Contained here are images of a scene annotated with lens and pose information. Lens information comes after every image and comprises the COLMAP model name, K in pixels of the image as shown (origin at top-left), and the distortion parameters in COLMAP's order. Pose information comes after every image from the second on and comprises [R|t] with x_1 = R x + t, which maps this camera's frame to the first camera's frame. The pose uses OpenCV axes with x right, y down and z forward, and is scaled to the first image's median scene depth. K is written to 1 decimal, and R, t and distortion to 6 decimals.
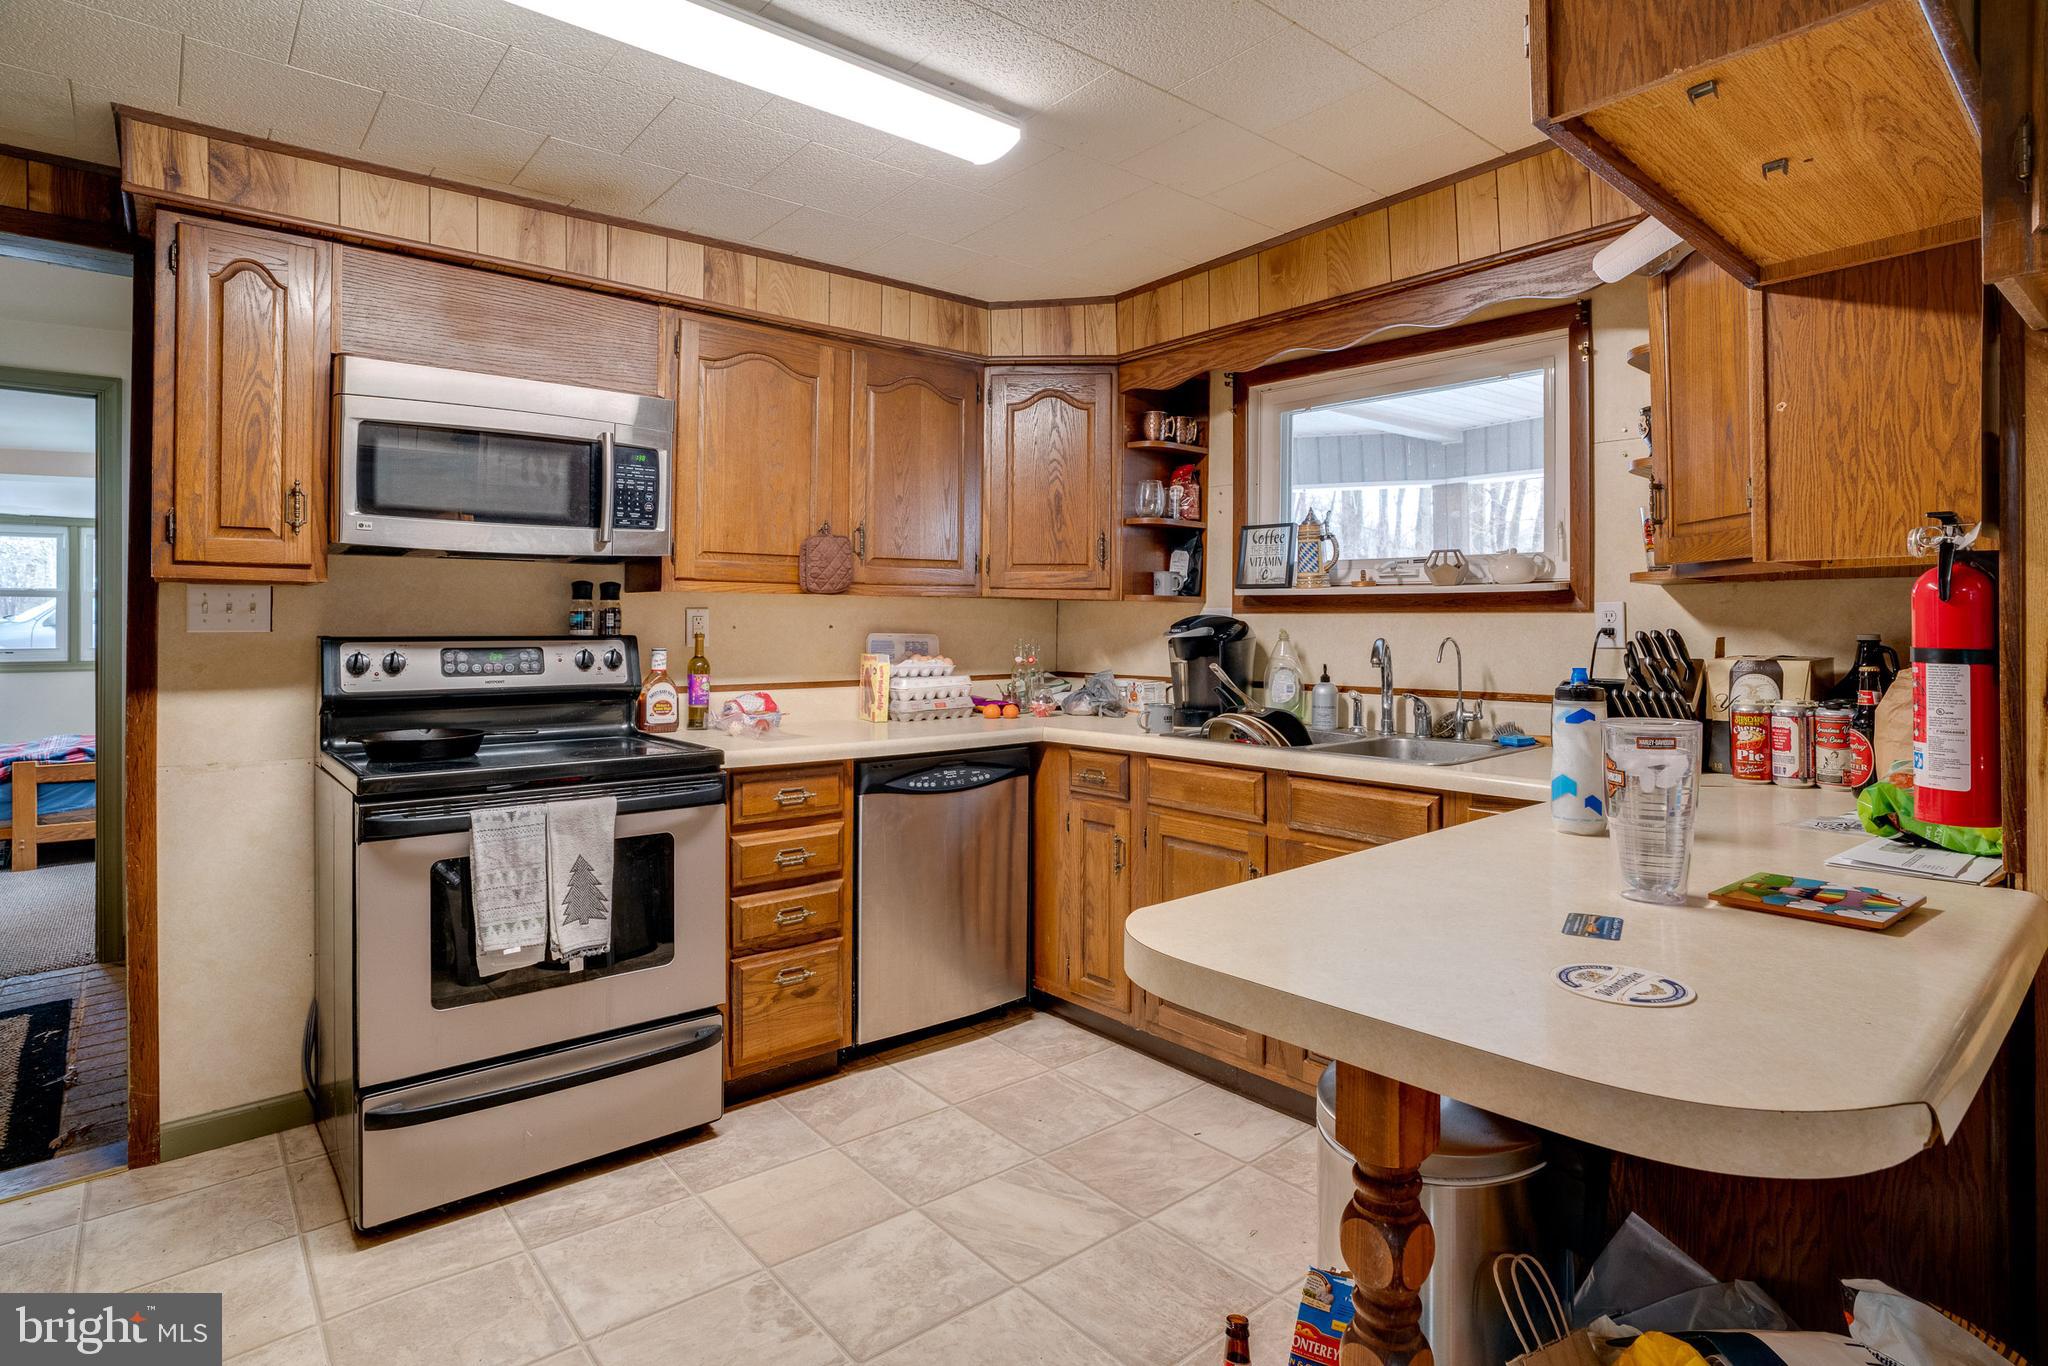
lens RADIAL K [[1042.7, 0, 1015.4], [0, 1042.7, 614.8], [0, 0, 1]] dist [-0.065895, 0.046052]
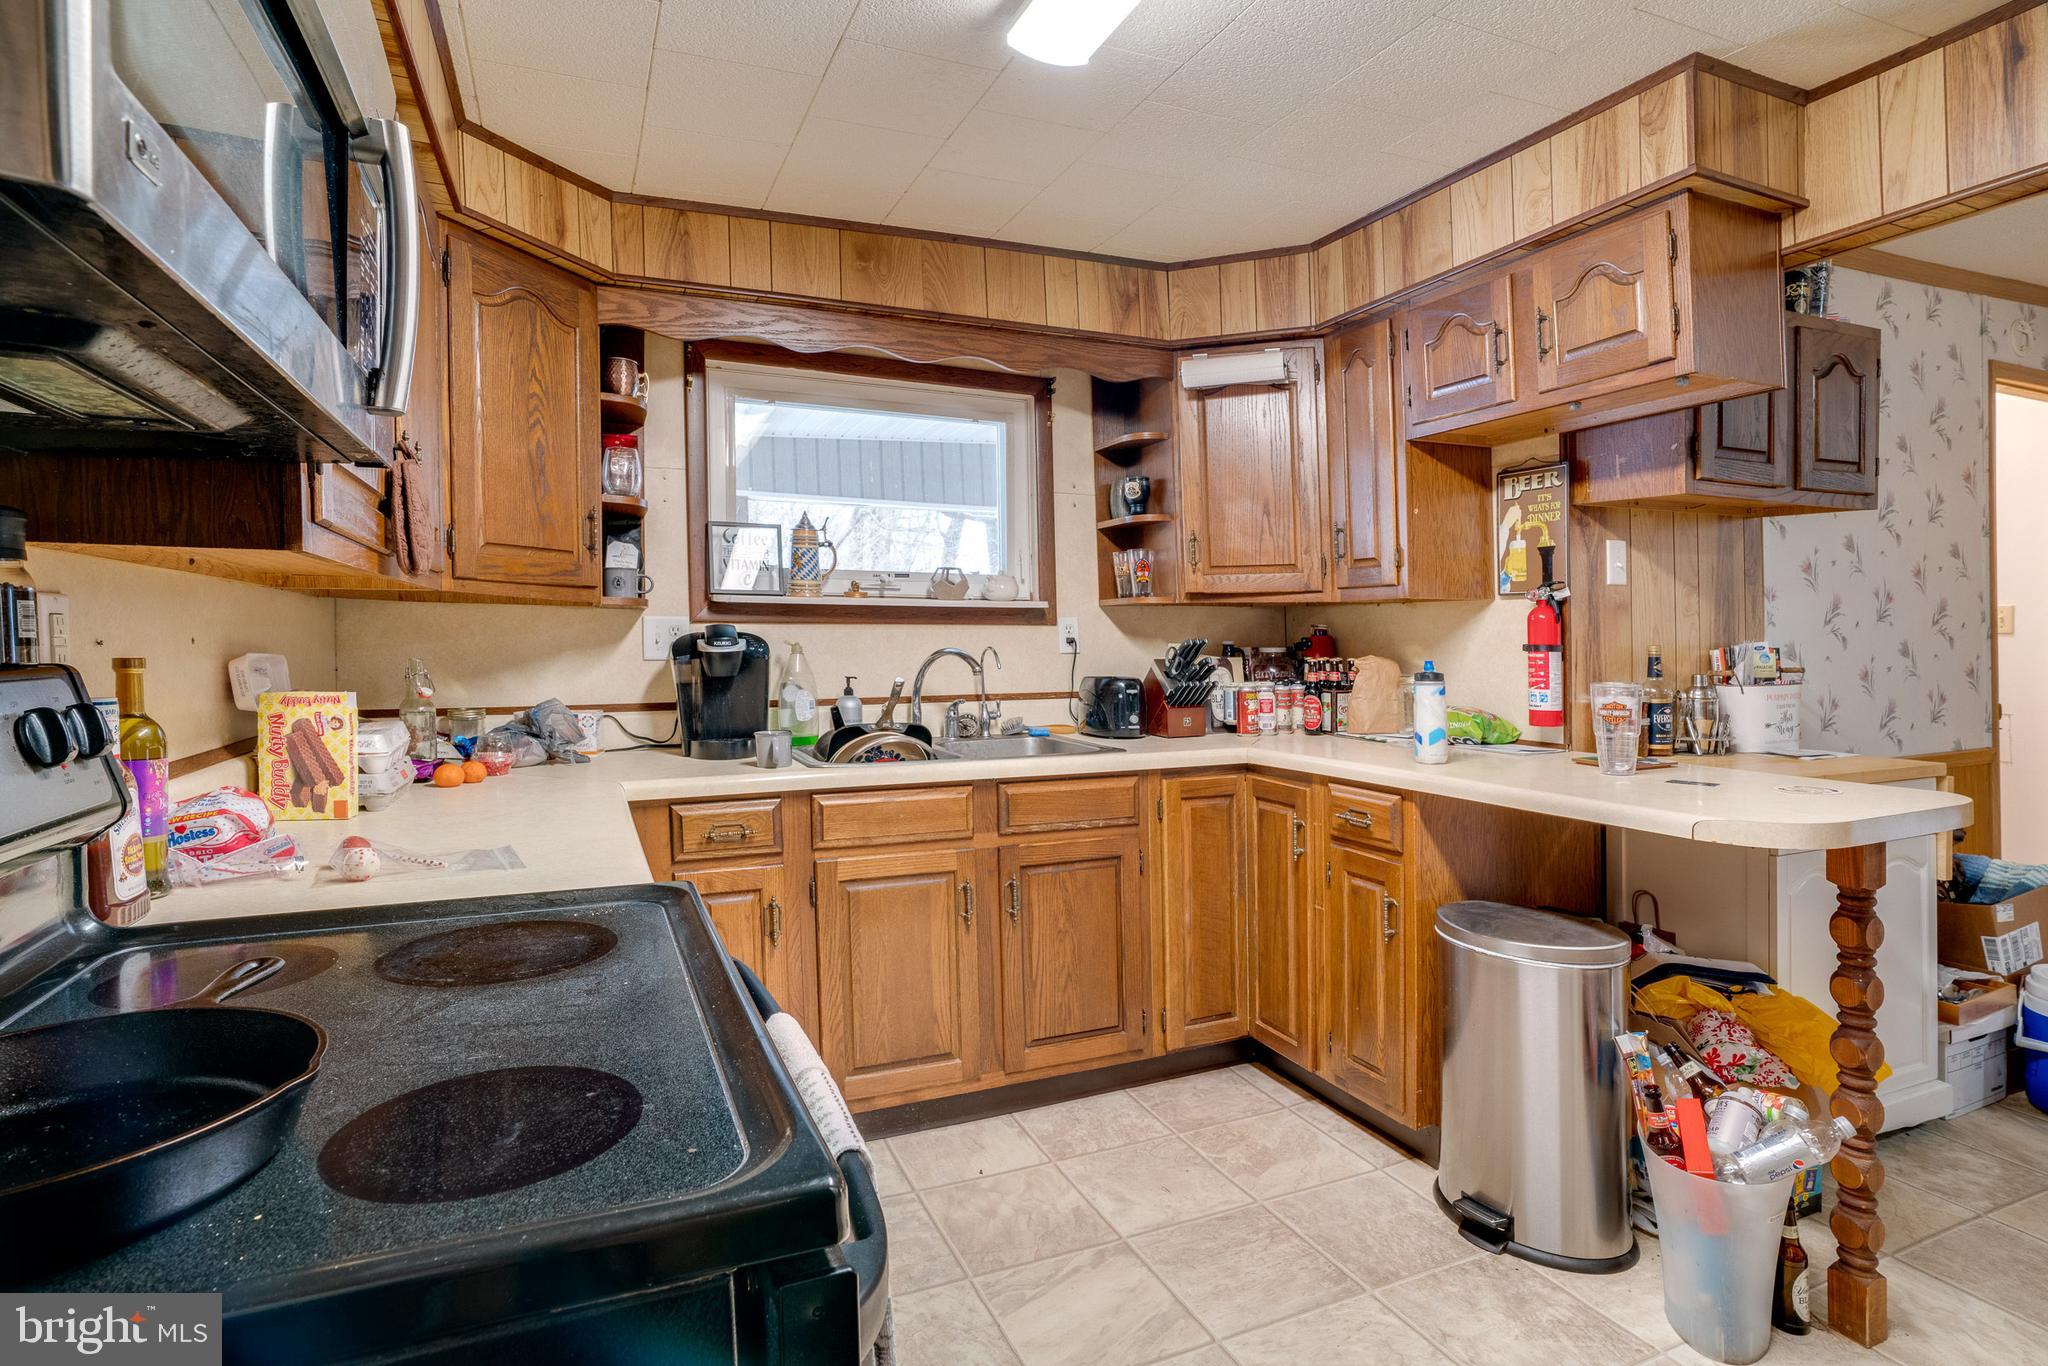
lens RADIAL K [[1062.7, 0, 1006.6], [0, 1062.7, 643.7], [0, 0, 1]] dist [-0.068310, 0.075397]
pose [[0.291696, -0.007477, 0.956482, -0.633734], [-0.005705, 0.999938, 0.009557, 0.007064], [-0.956494, -0.008244, 0.291636, 0.599546]]
